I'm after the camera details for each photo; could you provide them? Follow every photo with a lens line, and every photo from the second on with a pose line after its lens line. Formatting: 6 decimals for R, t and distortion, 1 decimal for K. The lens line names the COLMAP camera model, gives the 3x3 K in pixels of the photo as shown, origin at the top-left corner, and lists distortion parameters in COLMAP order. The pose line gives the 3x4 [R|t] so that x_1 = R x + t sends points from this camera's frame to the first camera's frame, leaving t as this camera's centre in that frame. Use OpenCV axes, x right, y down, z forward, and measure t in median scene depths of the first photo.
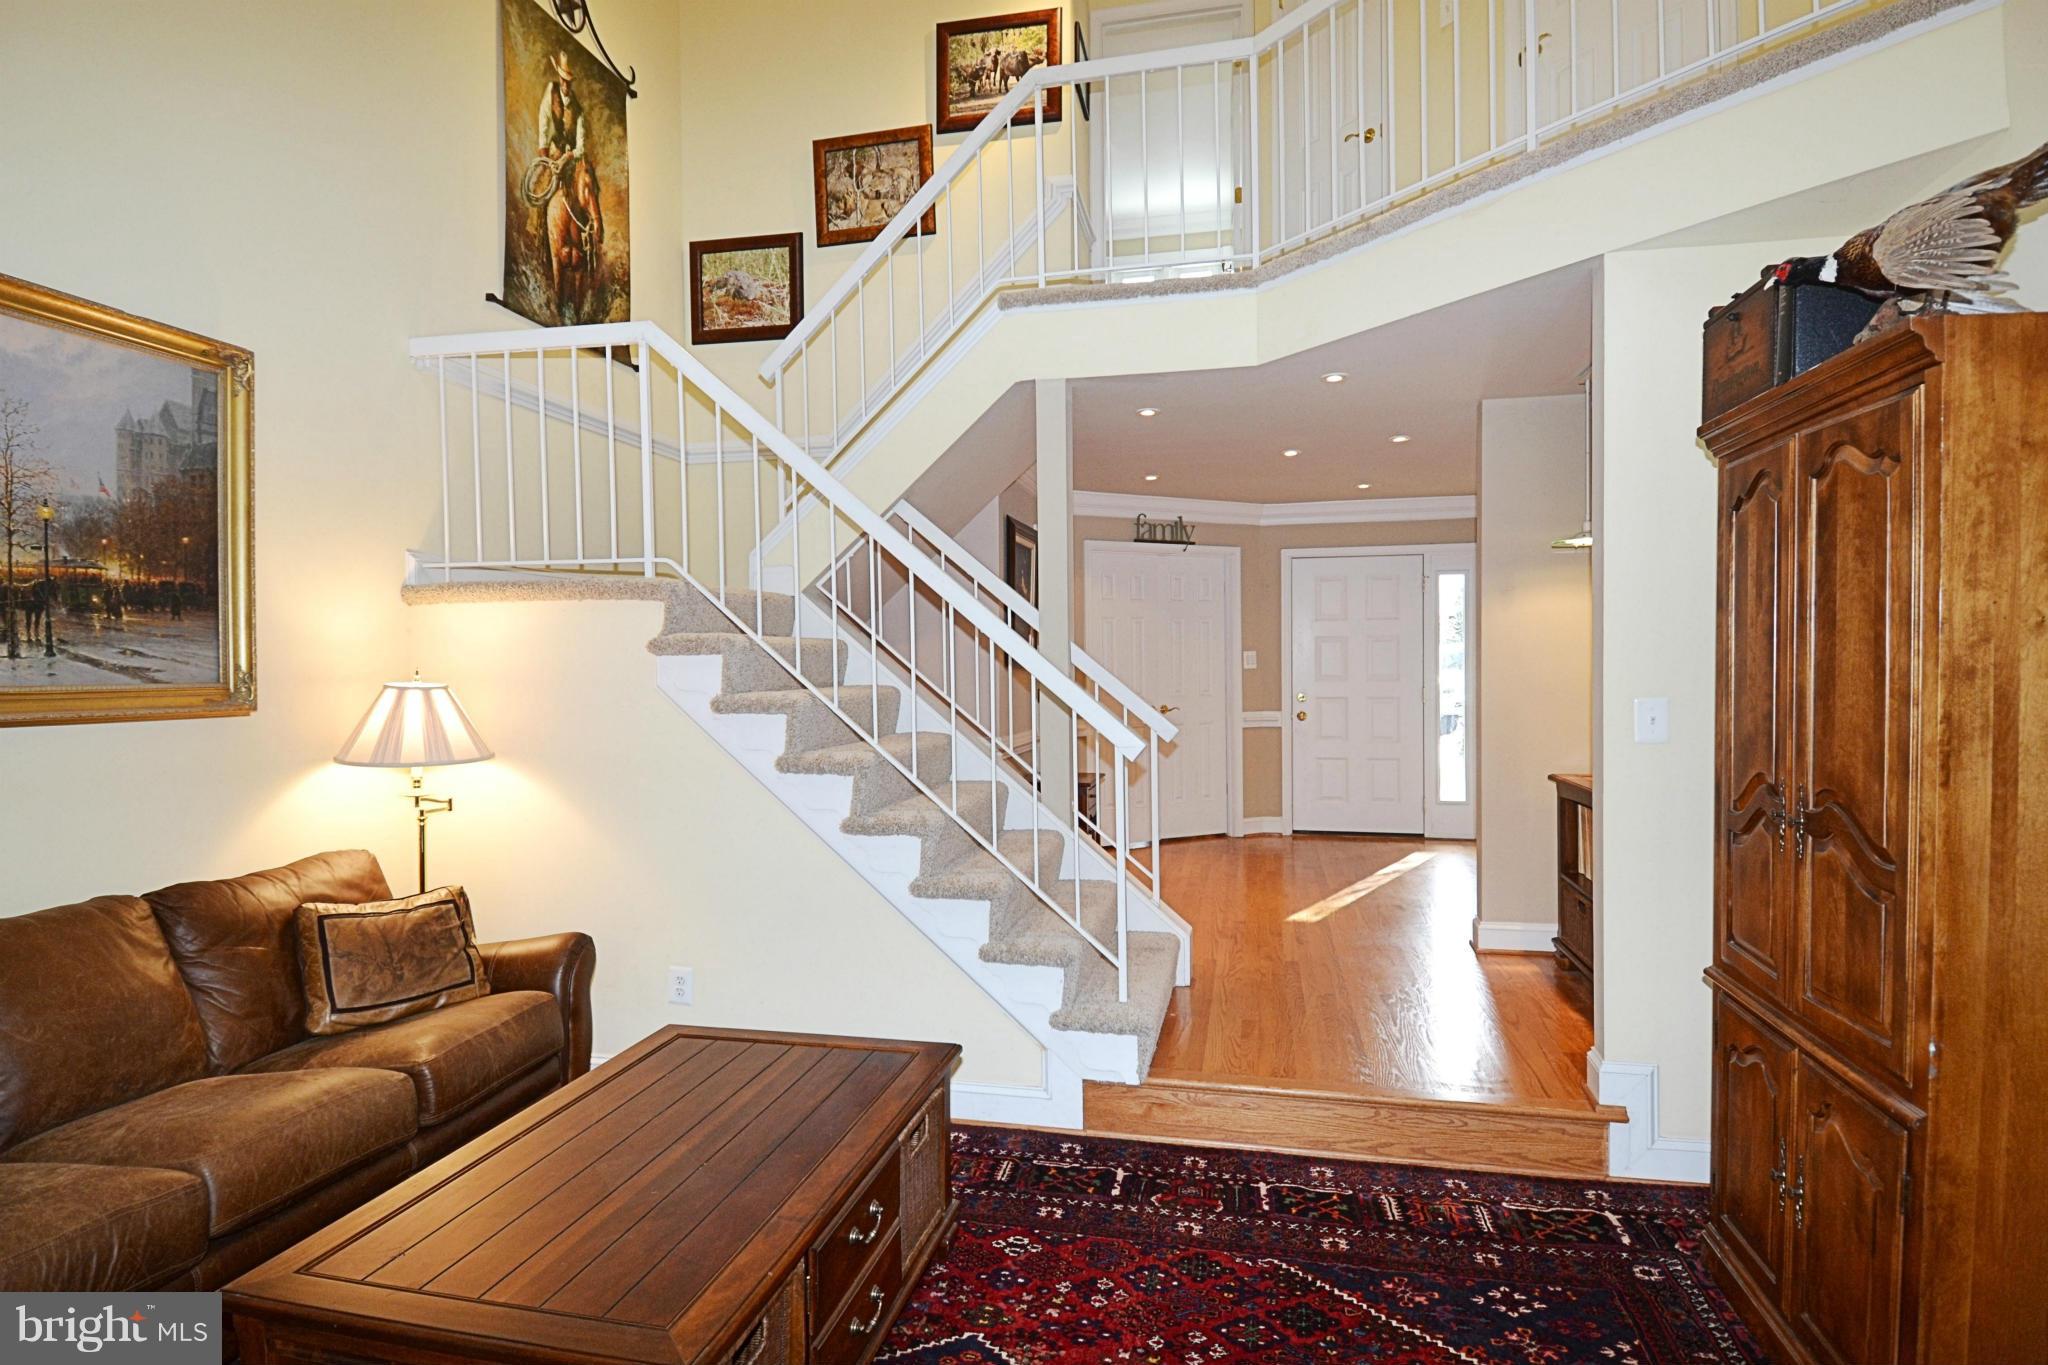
lens RADIAL K [[1105.6, 0, 1028.3], [0, 1105.6, 690.4], [0, 0, 1]] dist [0.023052, -0.029695]
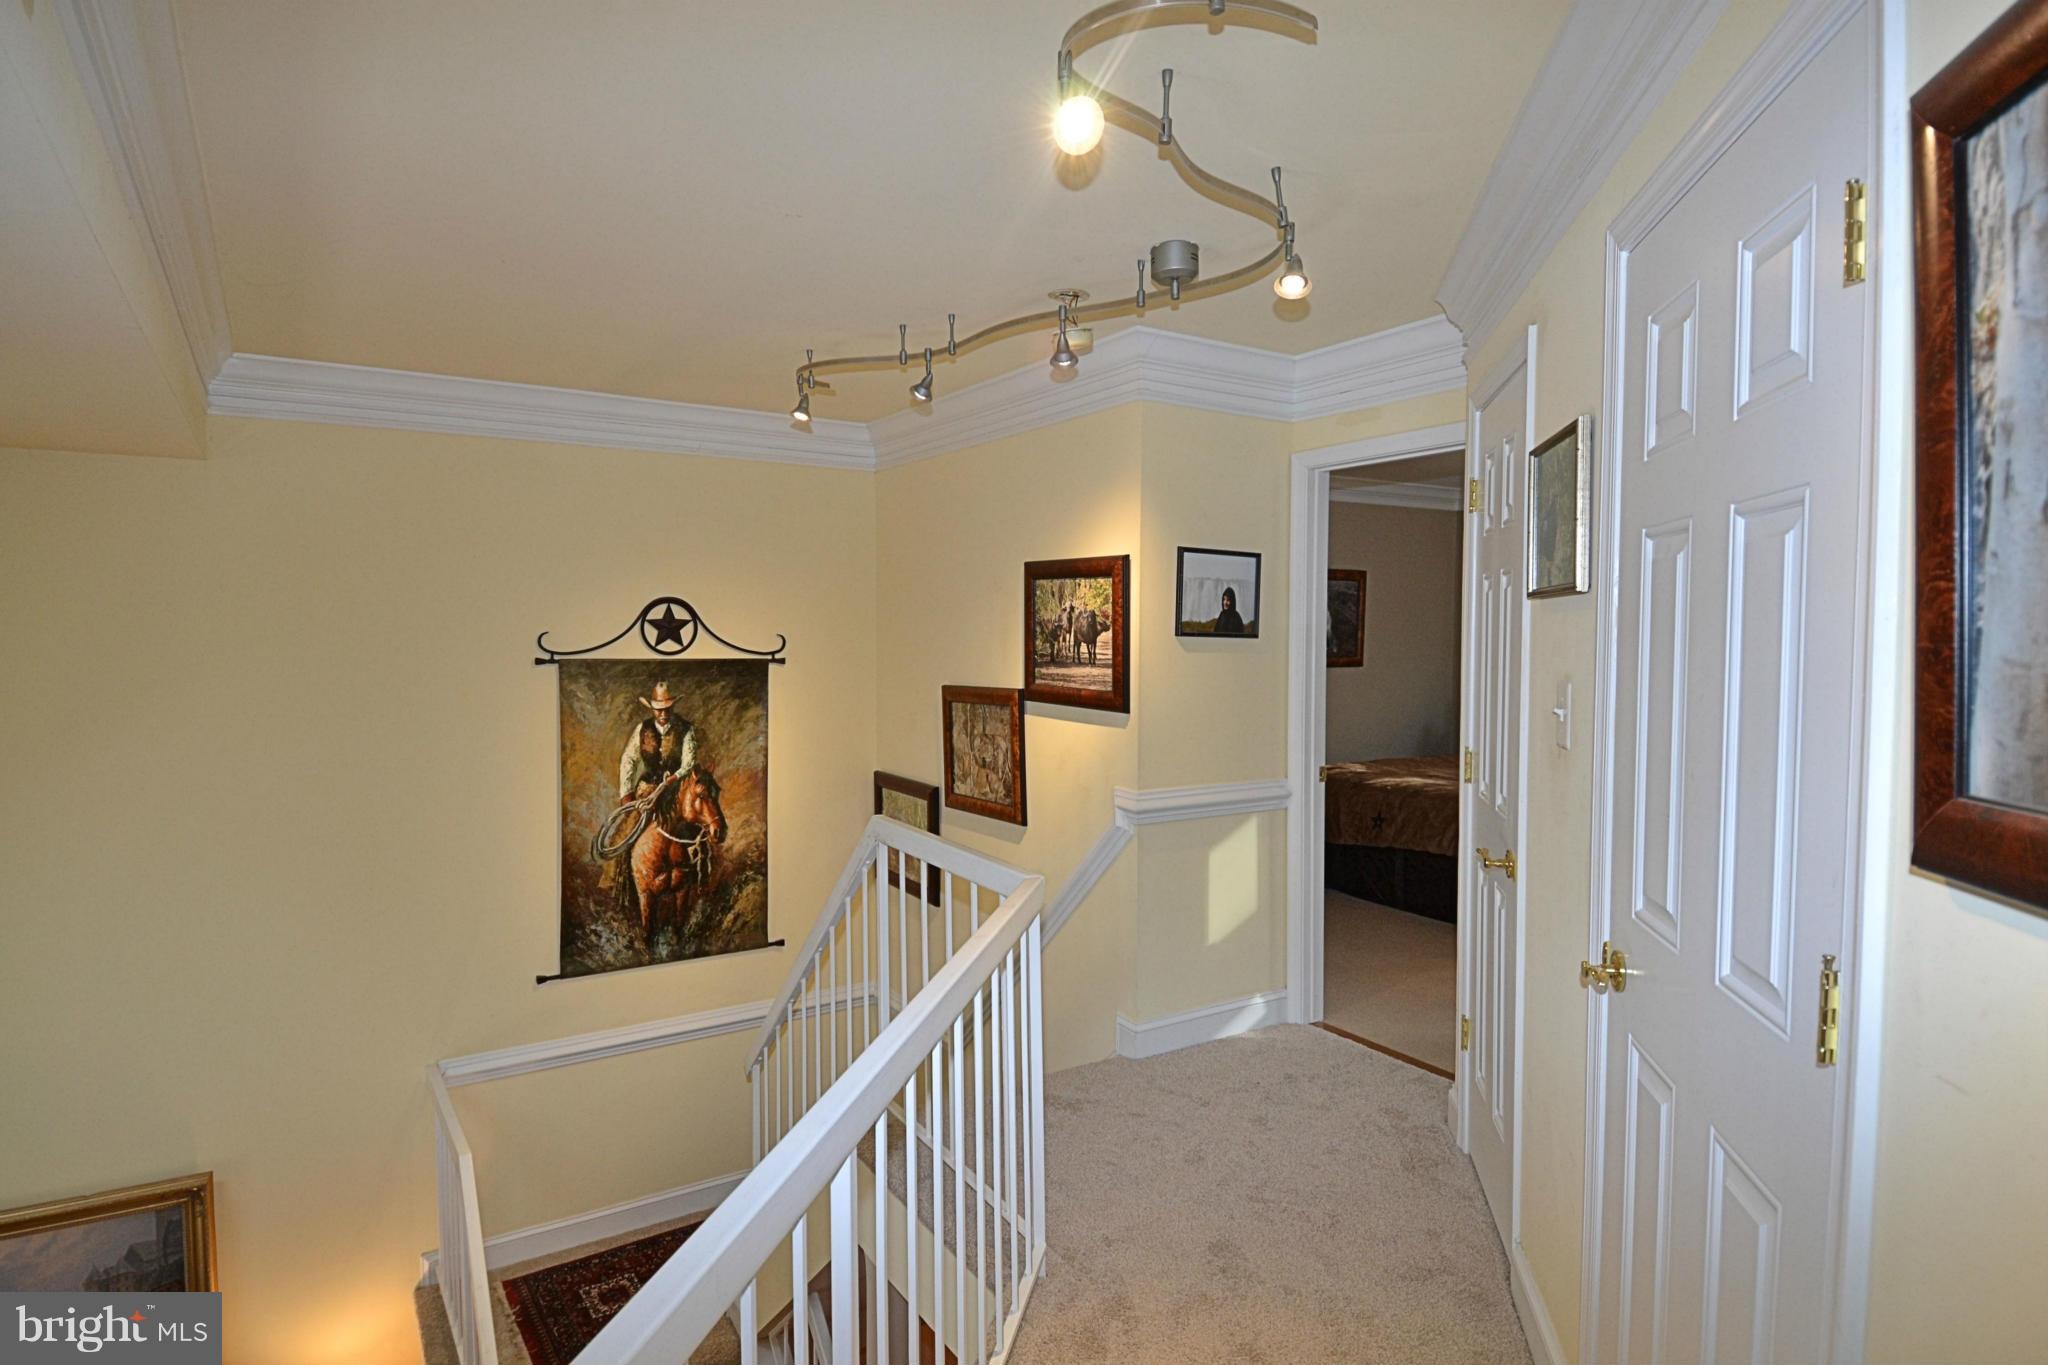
lens RADIAL K [[1105.6, 0, 1034.0], [0, 1105.6, 691.8], [0, 0, 1]] dist [0.023052, -0.029695]
pose [[0.721512, 0.042081, -0.691122, 0.505276], [-0.024936, 0.999083, 0.034800, -0.595842], [0.691953, -0.007874, 0.721900, 0.498436]]
